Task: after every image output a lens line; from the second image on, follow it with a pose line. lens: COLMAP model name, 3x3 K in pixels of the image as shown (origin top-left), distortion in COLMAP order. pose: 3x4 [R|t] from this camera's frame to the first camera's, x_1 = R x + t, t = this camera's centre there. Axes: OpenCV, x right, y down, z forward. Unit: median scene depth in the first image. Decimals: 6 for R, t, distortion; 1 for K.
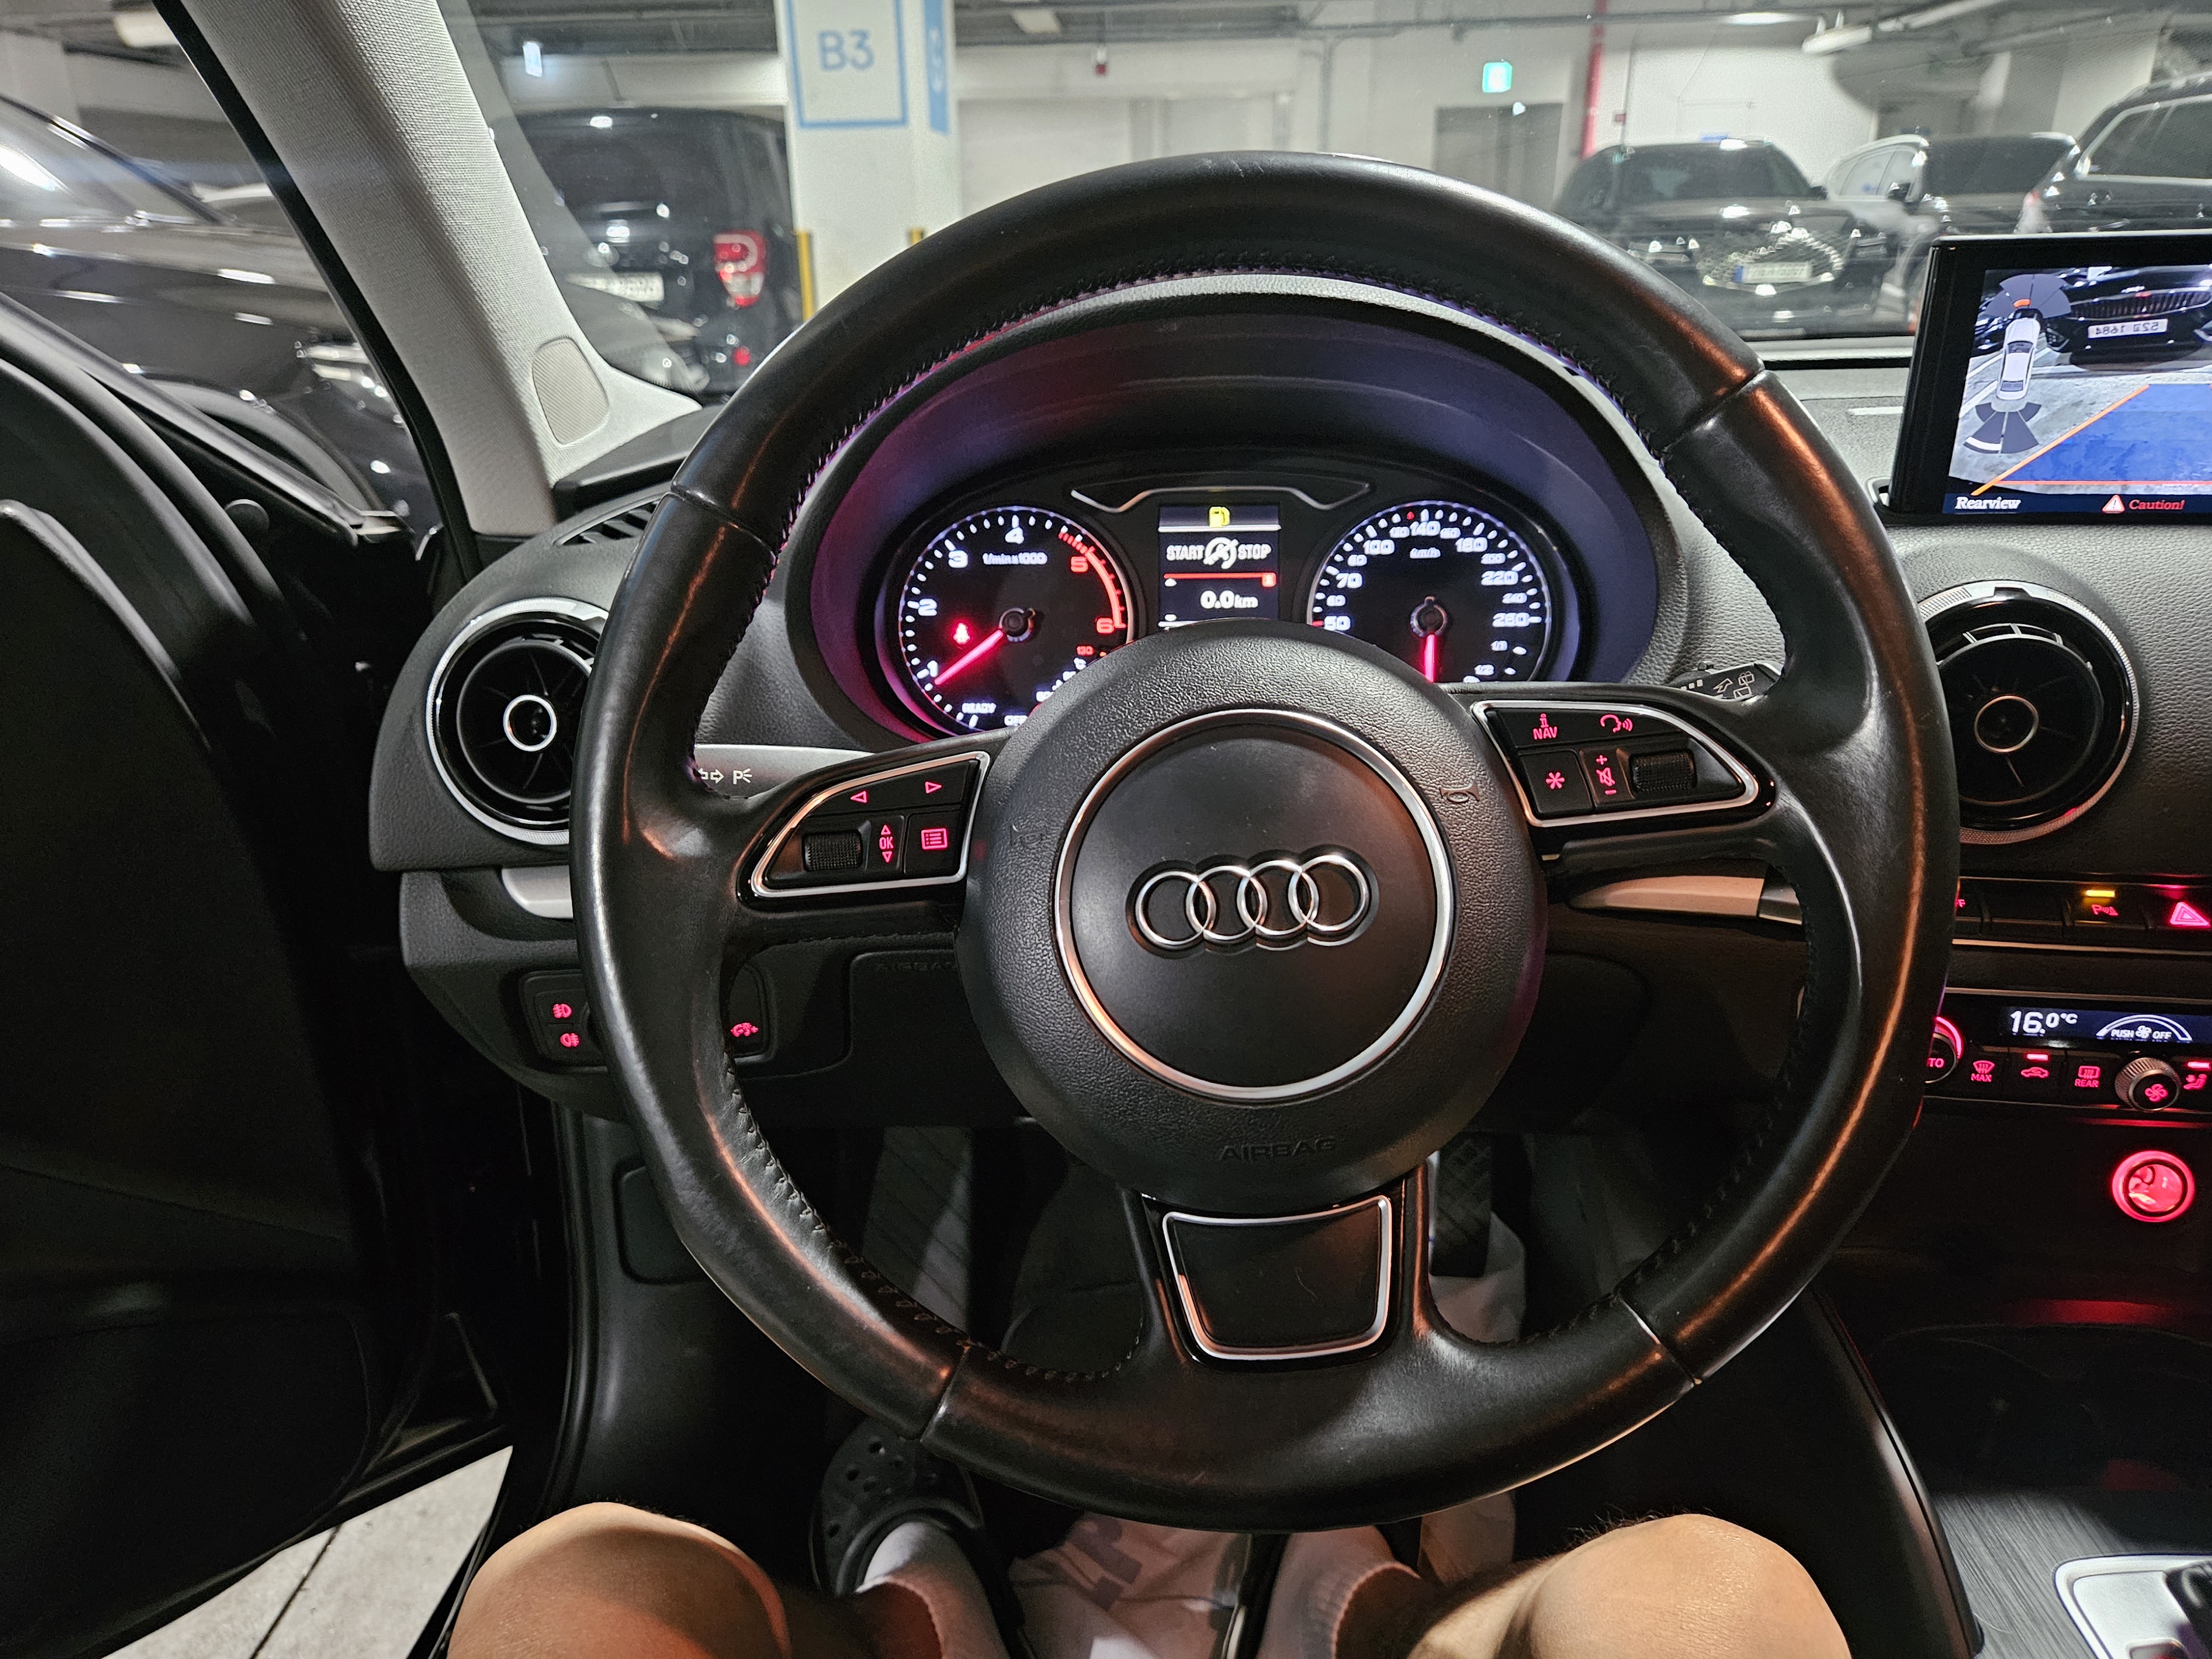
lens RADIAL K [[1489.1, 0, 1112.1], [0, 1489.1, 876.6], [0, 0, 1]] dist [0.060878, -0.049769]
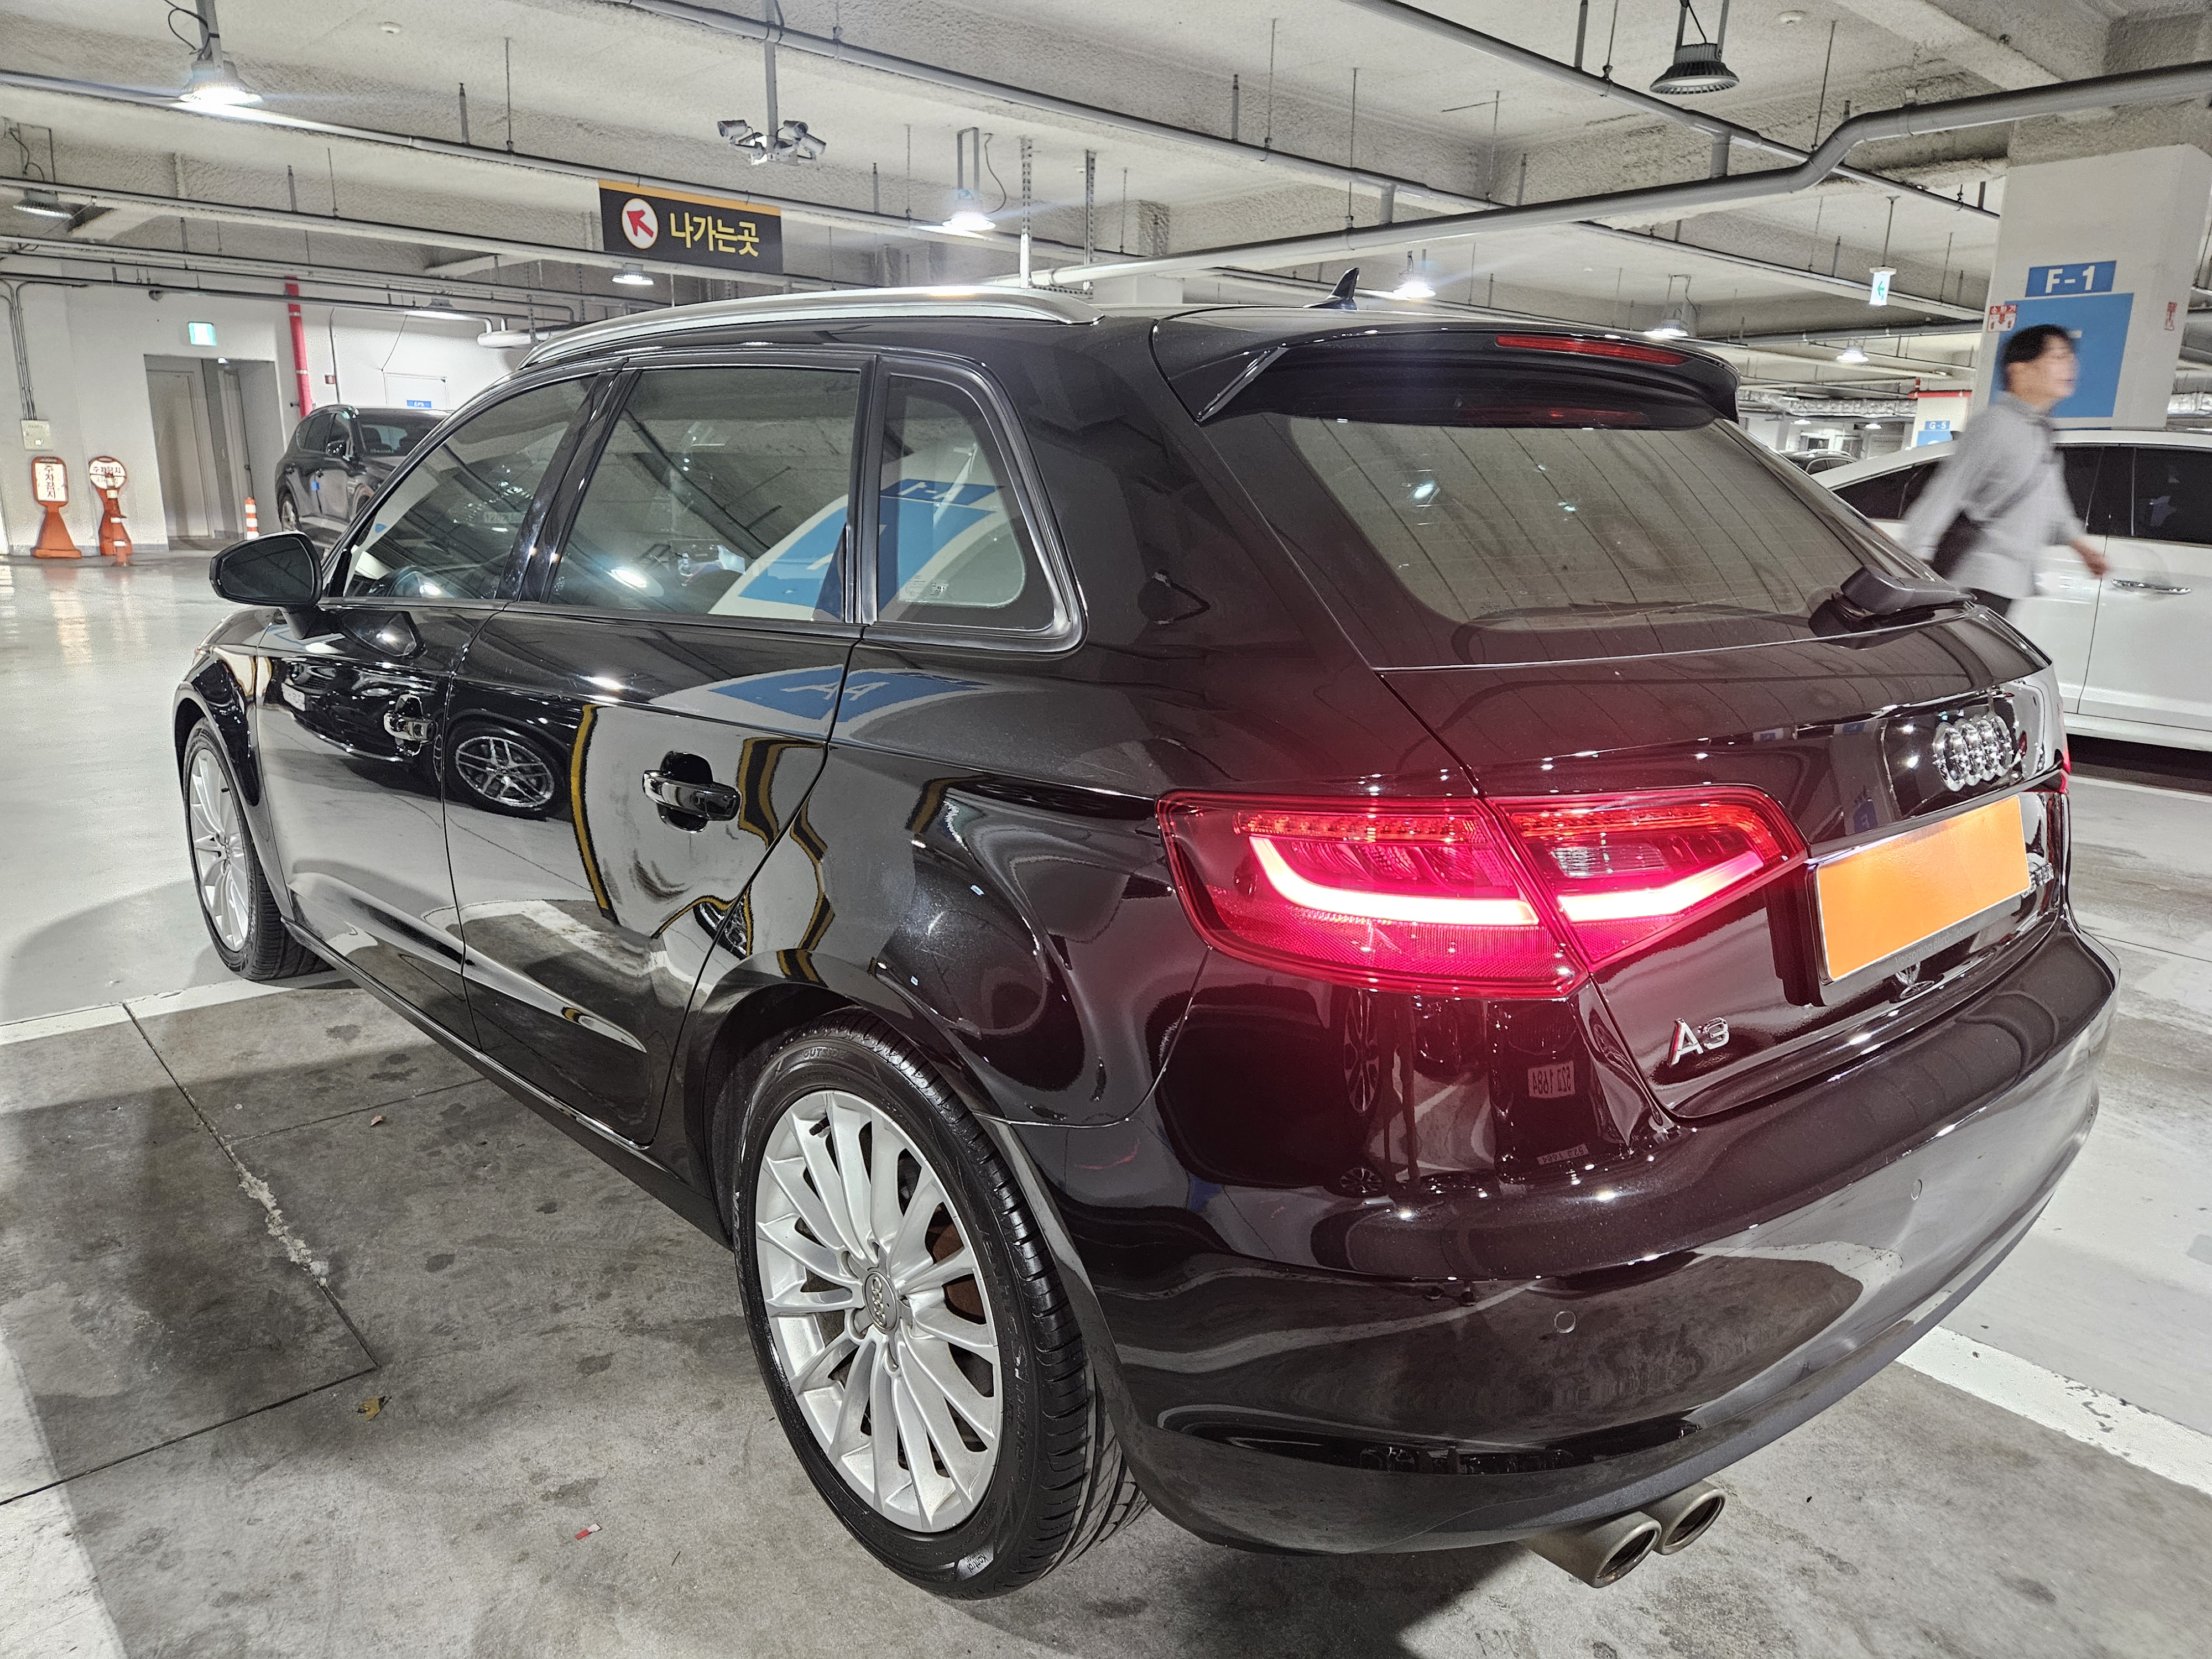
lens RADIAL K [[1489.1, 0, 1117.3], [0, 1489.1, 837.8], [0, 0, 1]] dist [0.060878, -0.049769]
pose [[0.705591, -0.132515, 0.696118, -2.109897], [0.243213, 0.967973, -0.062257, 1.272245], [-0.665574, 0.213233, 0.715223, -3.509494]]
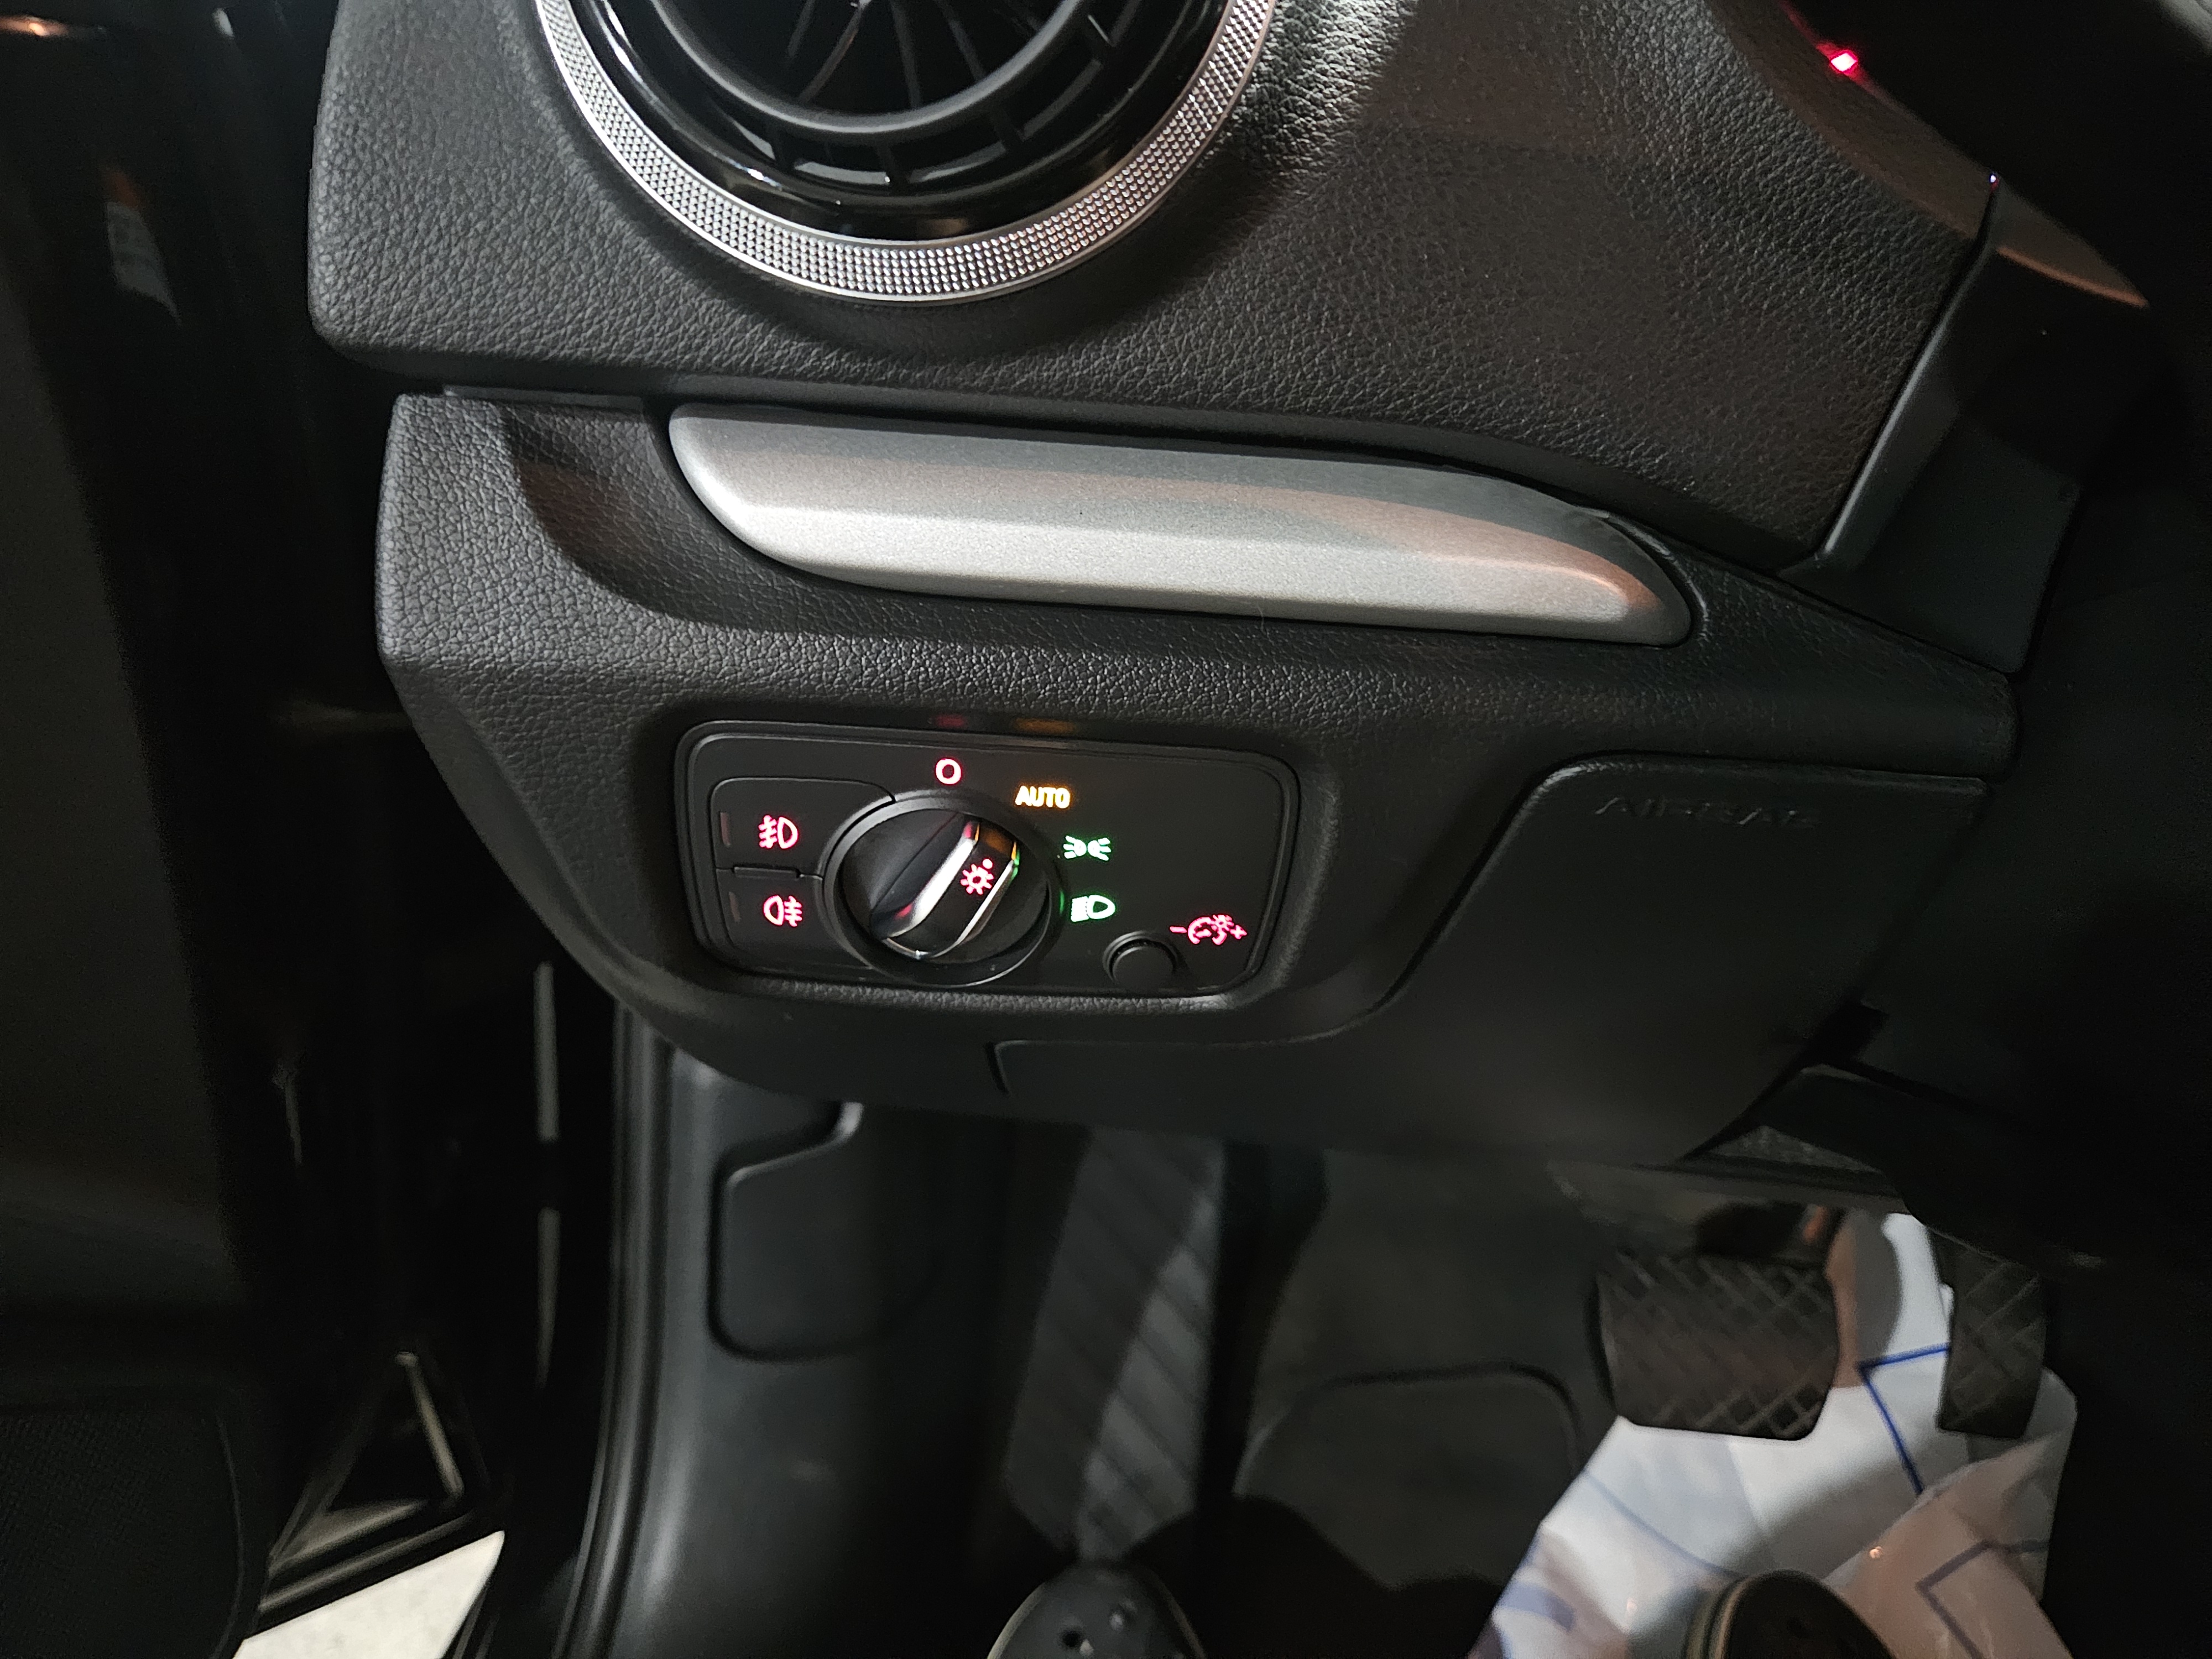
lens RADIAL K [[1489.1, 0, 1102.4], [0, 1489.1, 832.8], [0, 0, 1]] dist [0.060878, -0.049769]
pose [[0.995102, 0.098689, 0.005758, -0.270047], [-0.098728, 0.995089, 0.007047, 0.073858], [-0.005034, -0.007581, 0.999959, 0.582189]]
